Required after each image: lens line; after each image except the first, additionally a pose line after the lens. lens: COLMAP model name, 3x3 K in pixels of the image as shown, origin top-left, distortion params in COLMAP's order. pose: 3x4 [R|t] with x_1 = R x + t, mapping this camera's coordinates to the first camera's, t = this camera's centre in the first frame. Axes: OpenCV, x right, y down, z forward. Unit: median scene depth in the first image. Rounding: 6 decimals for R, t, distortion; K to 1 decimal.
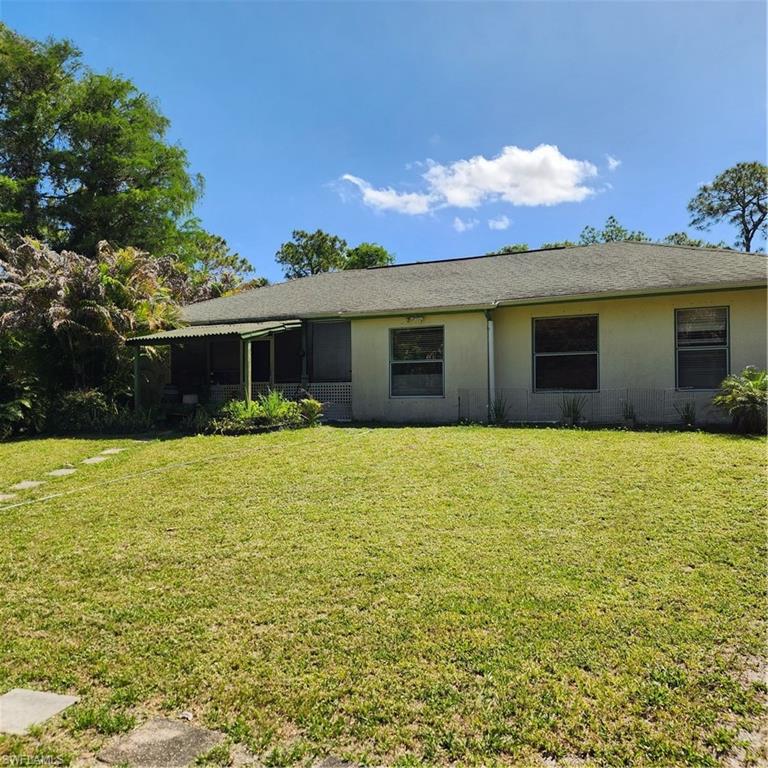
lens RADIAL K [[687.3, 0, 382.4], [0, 687.3, 379.0], [0, 0, 1]] dist [0.087431, -0.076463]
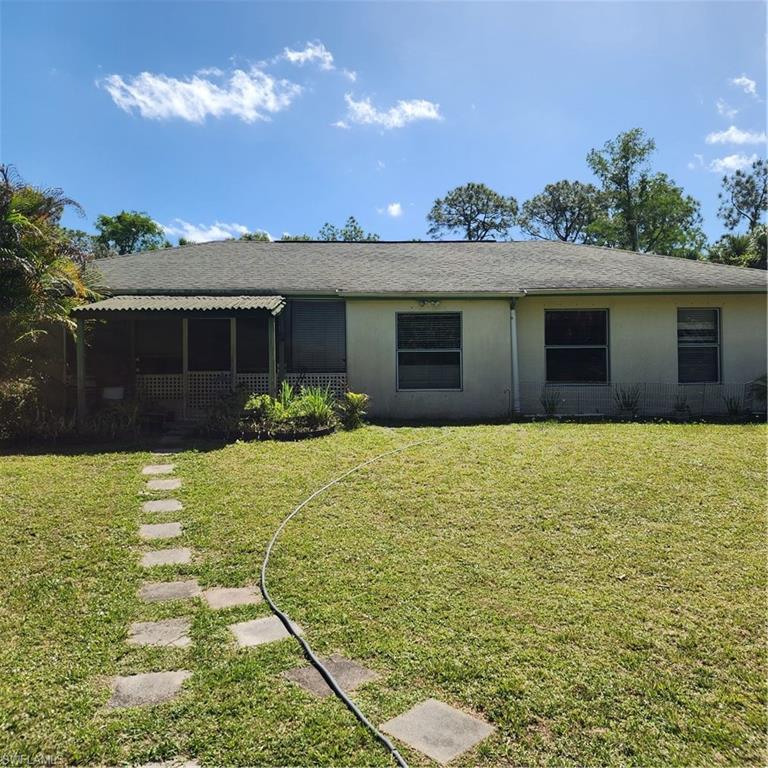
lens RADIAL K [[687.3, 0, 382.4], [0, 687.3, 379.0], [0, 0, 1]] dist [0.087431, -0.076463]
pose [[0.881863, 0.006545, 0.471459, -0.443563], [-0.011222, 0.999912, 0.007110, 0.005856], [-0.471371, -0.011561, 0.881859, 0.245792]]
